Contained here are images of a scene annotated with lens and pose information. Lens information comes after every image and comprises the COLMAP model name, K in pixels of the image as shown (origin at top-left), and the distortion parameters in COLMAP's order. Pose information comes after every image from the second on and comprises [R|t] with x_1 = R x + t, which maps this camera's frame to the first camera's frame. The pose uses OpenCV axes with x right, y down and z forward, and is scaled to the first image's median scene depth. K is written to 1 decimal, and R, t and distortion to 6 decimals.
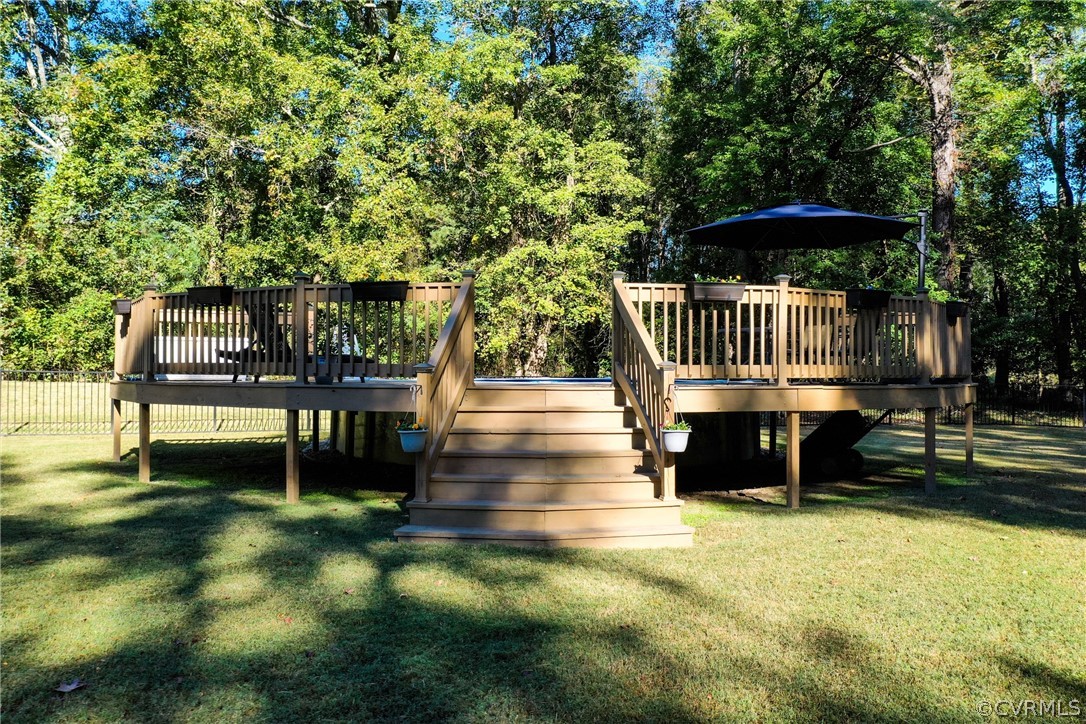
lens RADIAL K [[870.8, 0, 543.0], [0, 870.8, 362.0], [0, 0, 1]] dist [-0.005871, -0.004358]
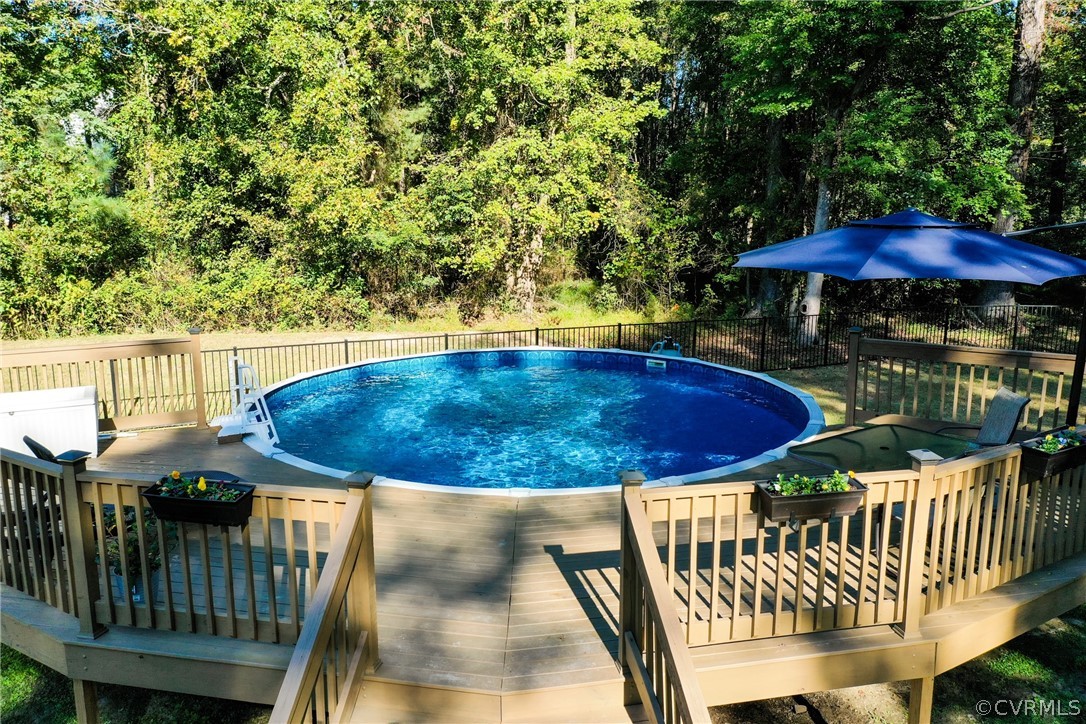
lens RADIAL K [[855.2, 0, 543.0], [0, 855.2, 362.0], [0, 0, 1]] dist [0.006173, -0.001430]
pose [[0.999974, -0.002849, -0.006580, 0.011915], [0.004180, 0.977228, 0.212153, -0.102003], [0.005826, -0.212175, 0.977214, 0.175327]]
